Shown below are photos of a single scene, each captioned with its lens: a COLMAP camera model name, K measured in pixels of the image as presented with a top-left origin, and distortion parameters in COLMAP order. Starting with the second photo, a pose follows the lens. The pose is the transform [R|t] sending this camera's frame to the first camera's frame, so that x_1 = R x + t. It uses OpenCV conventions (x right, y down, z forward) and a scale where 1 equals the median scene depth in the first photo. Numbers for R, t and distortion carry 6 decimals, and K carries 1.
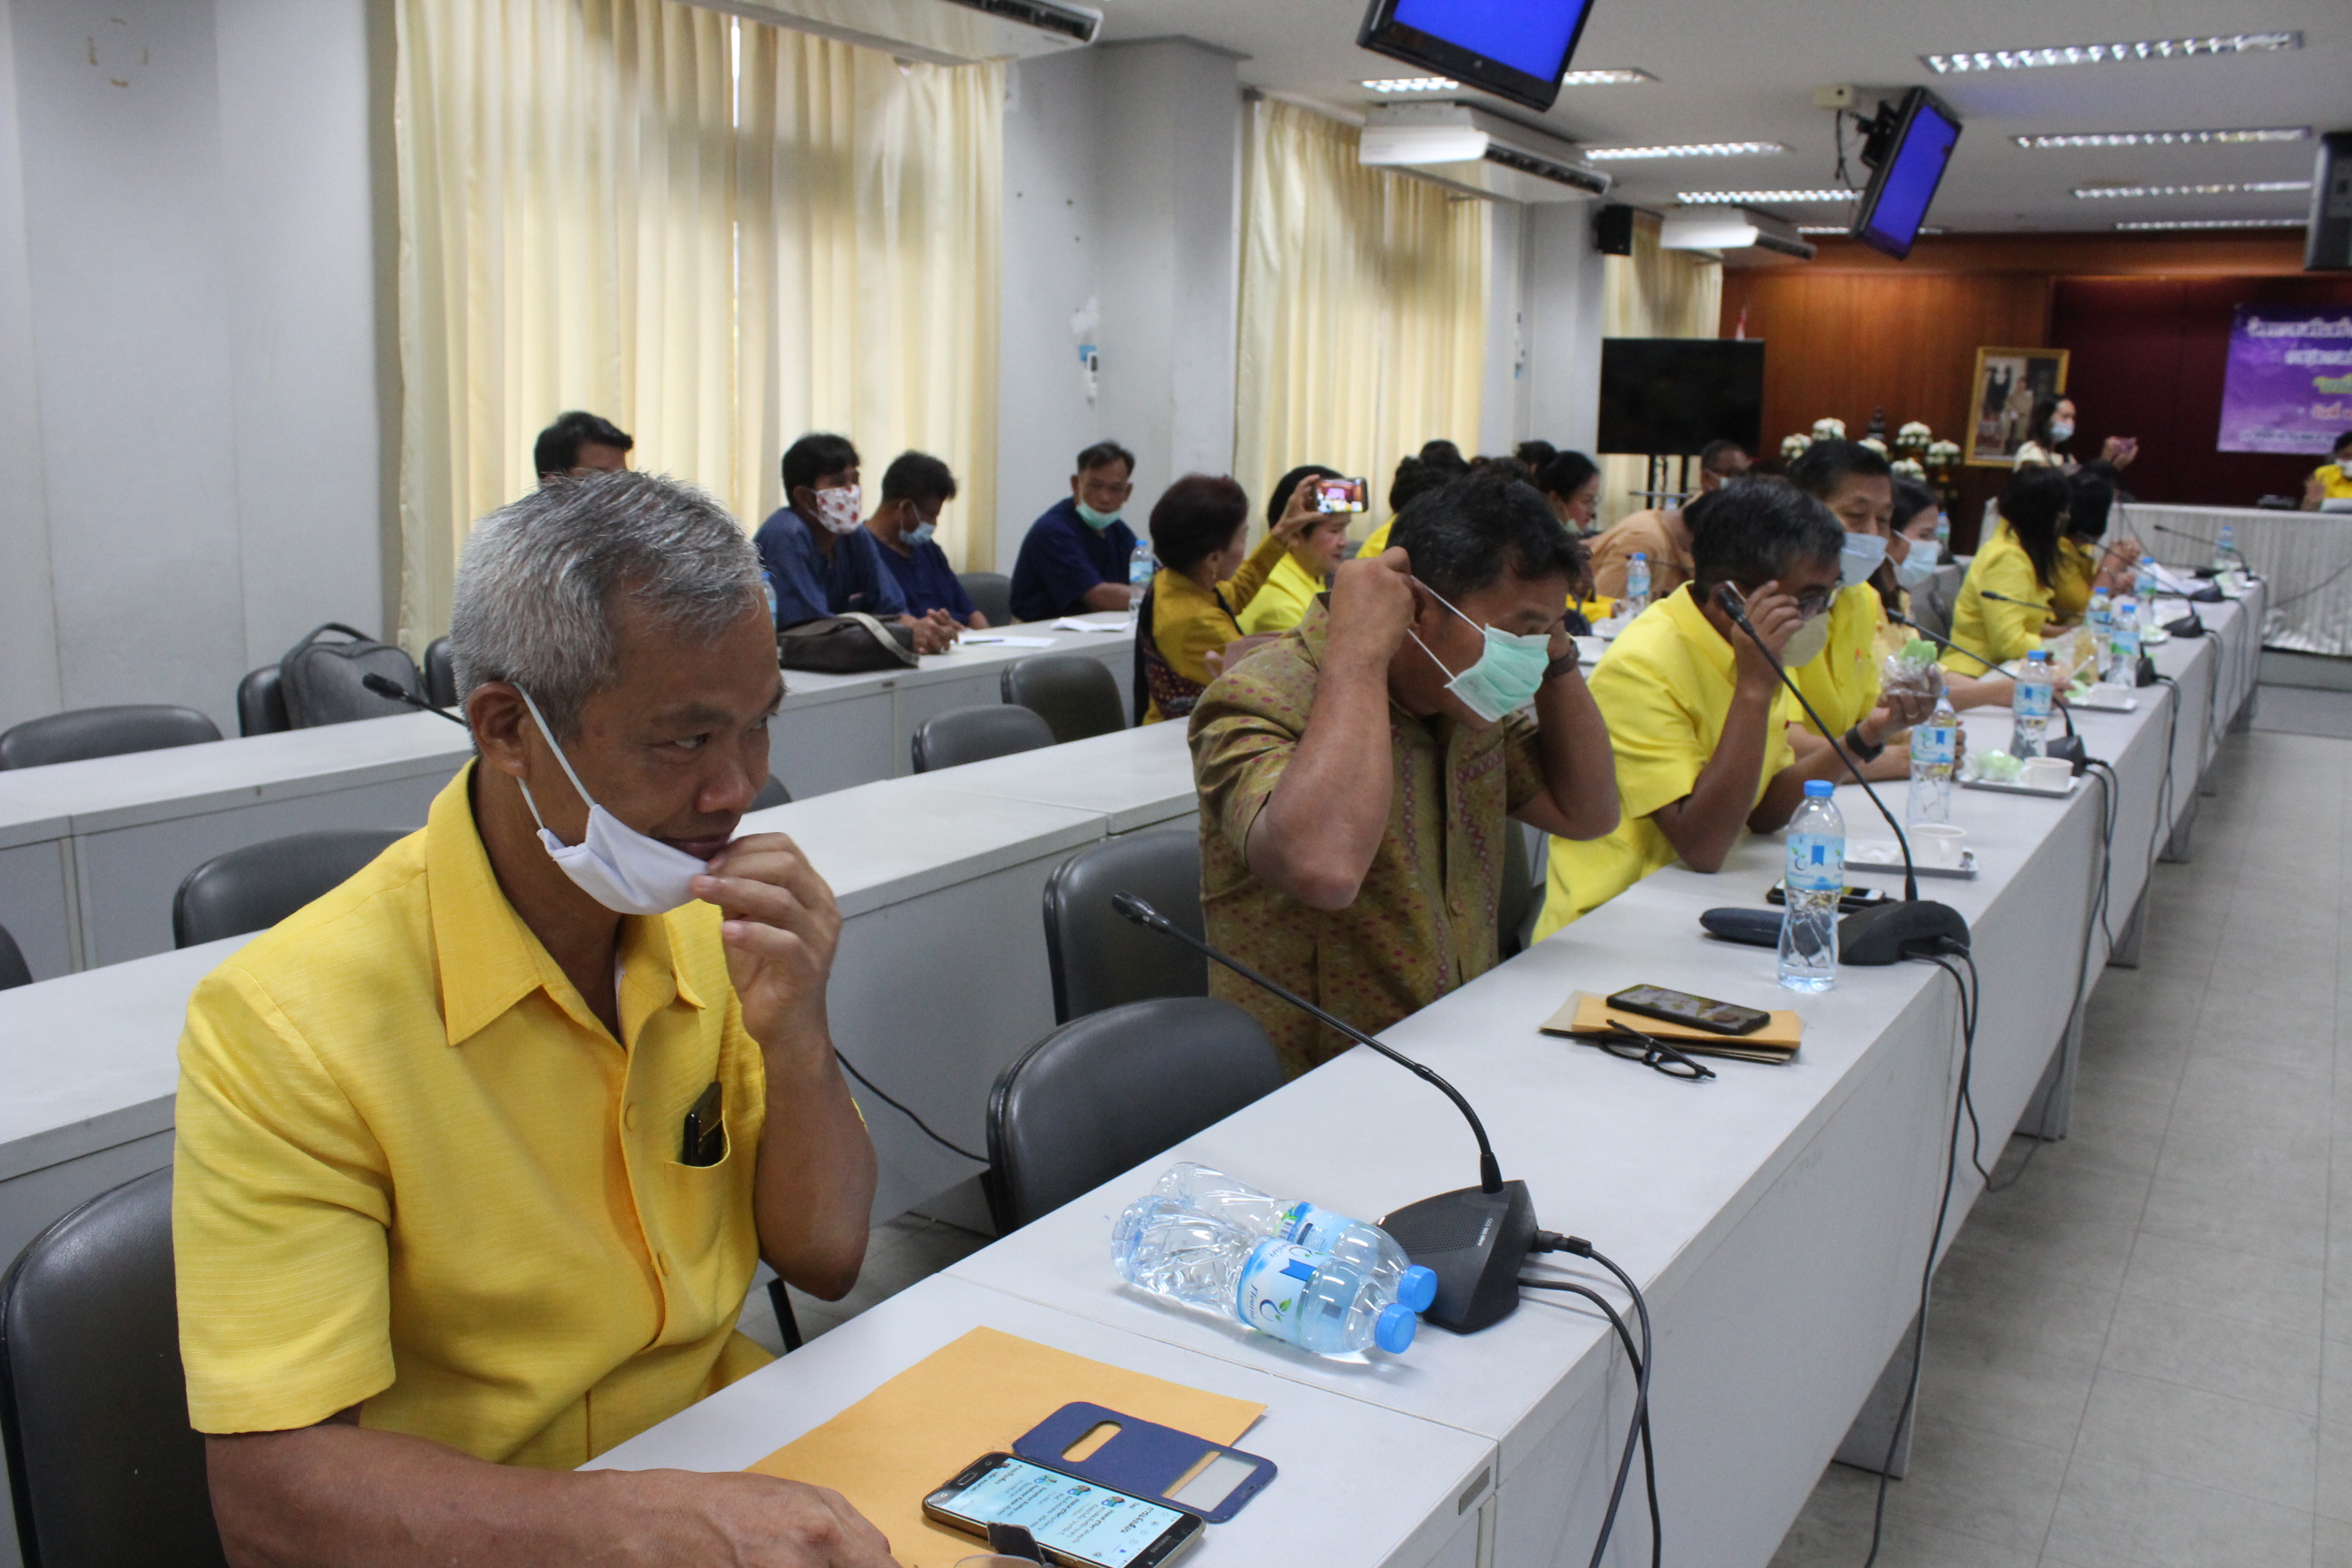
lens RADIAL K [[2003.3, 0, 1142.7], [0, 2003.3, 781.4], [0, 0, 1]] dist [-0.163350, 0.151032]
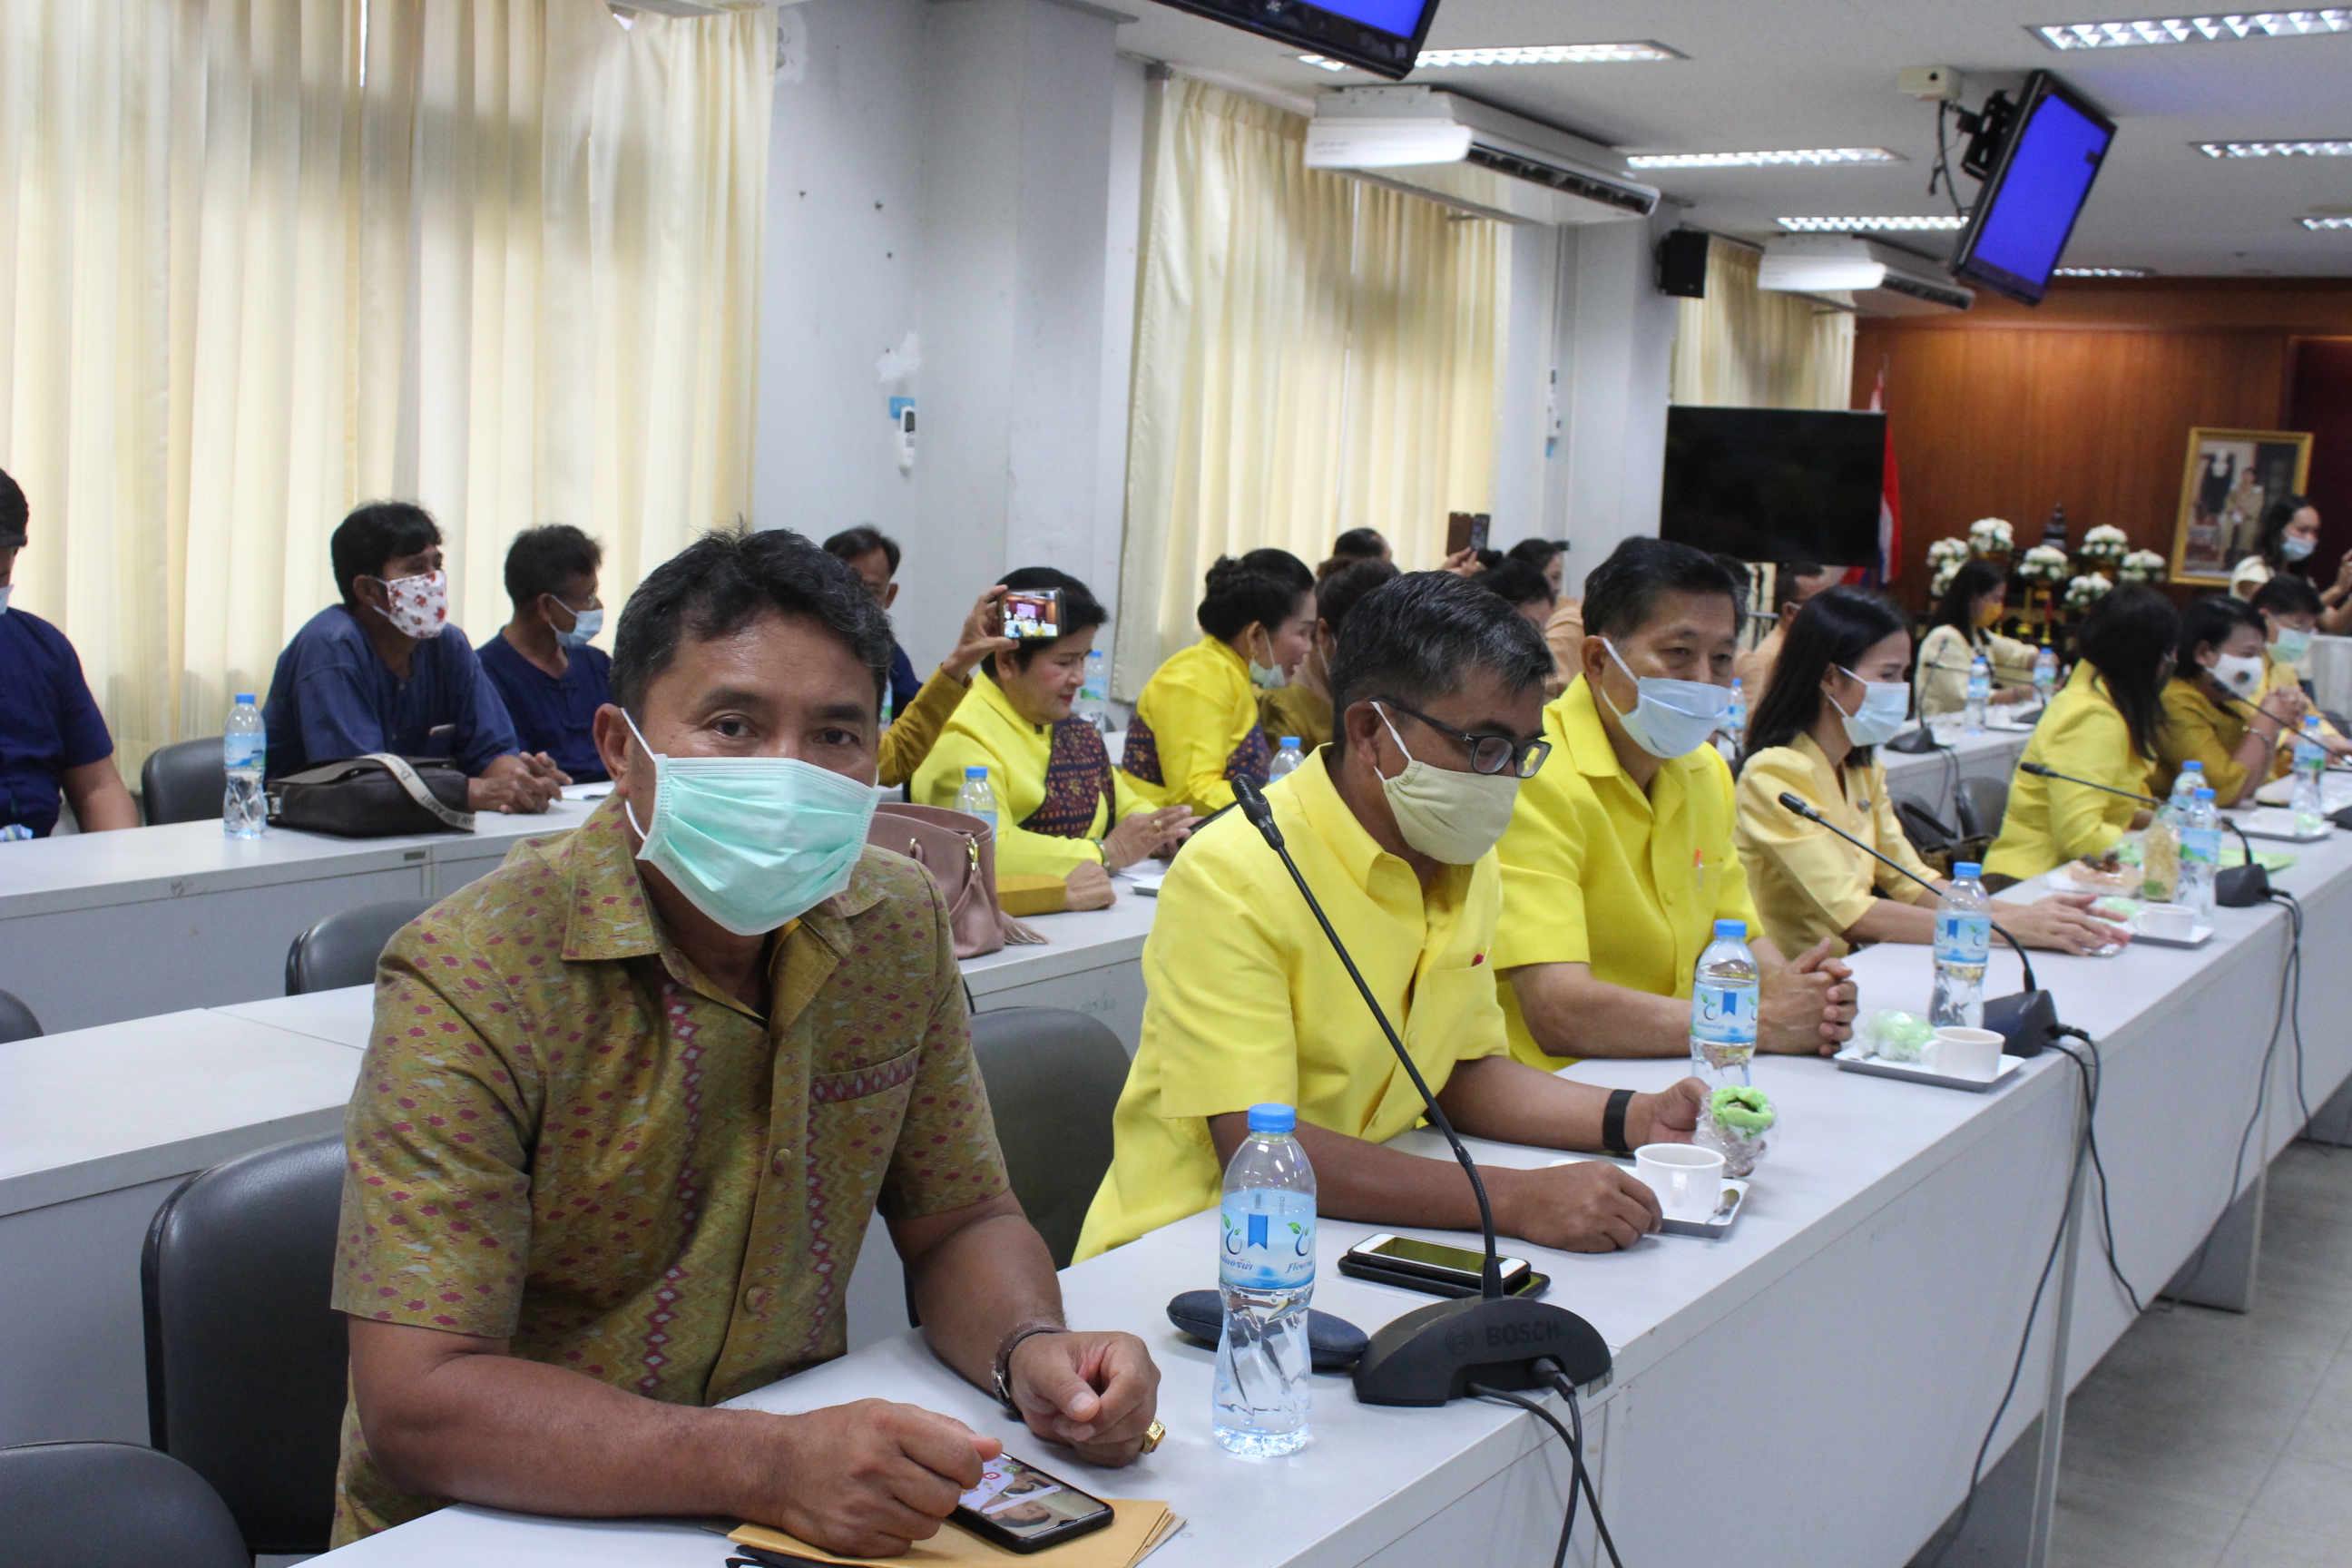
lens RADIAL K [[2520.8, 0, 1176.0], [0, 2520.8, 784.0], [0, 0, 1]] dist [-0.111615, 0.139454]
pose [[0.999330, 0.029599, -0.021516, 0.087835], [-0.030994, 0.997225, -0.067693, -0.011962], [0.019453, 0.068314, 0.997474, 0.061483]]
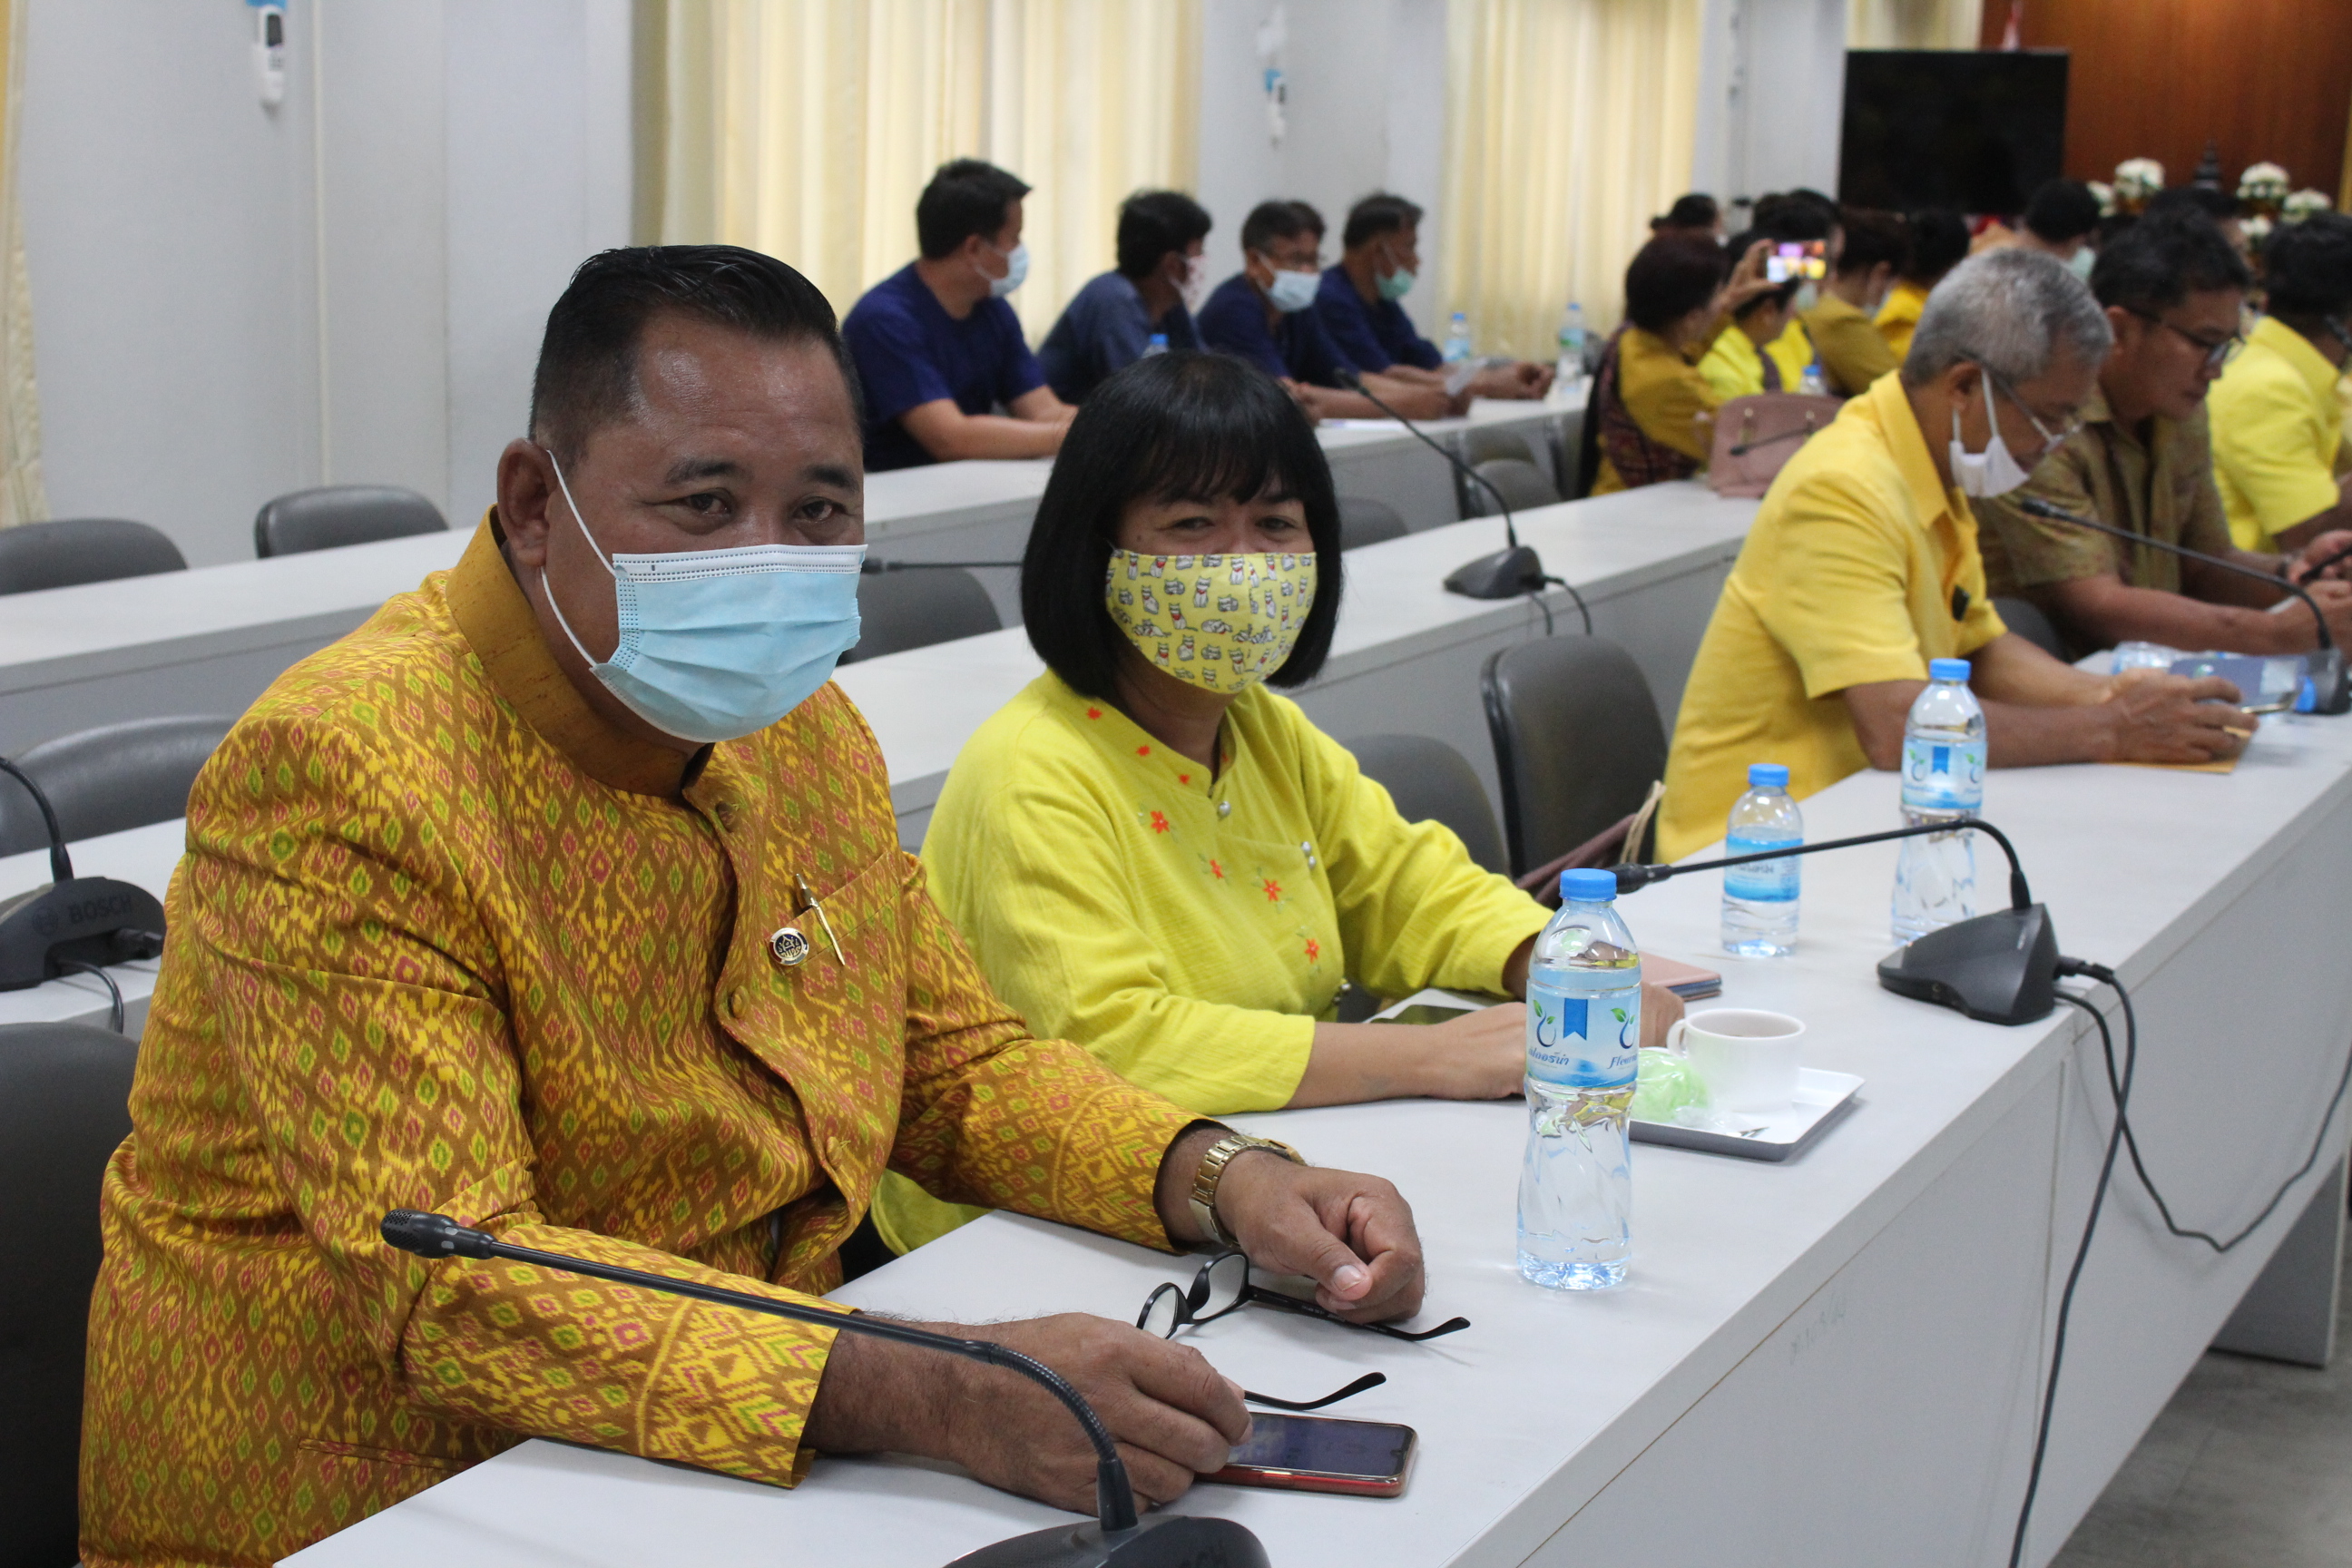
lens RADIAL K [[3613.0, 0, 1176.0], [0, 3613.0, 784.0], [0, 0, 1]] dist [0.025980, 0.051802]
pose [[0.993833, -0.008806, 0.110539, -0.197561], [0.009524, 0.999937, -0.005970, 0.059991], [-0.110479, 0.006986, 0.993854, -0.353012]]
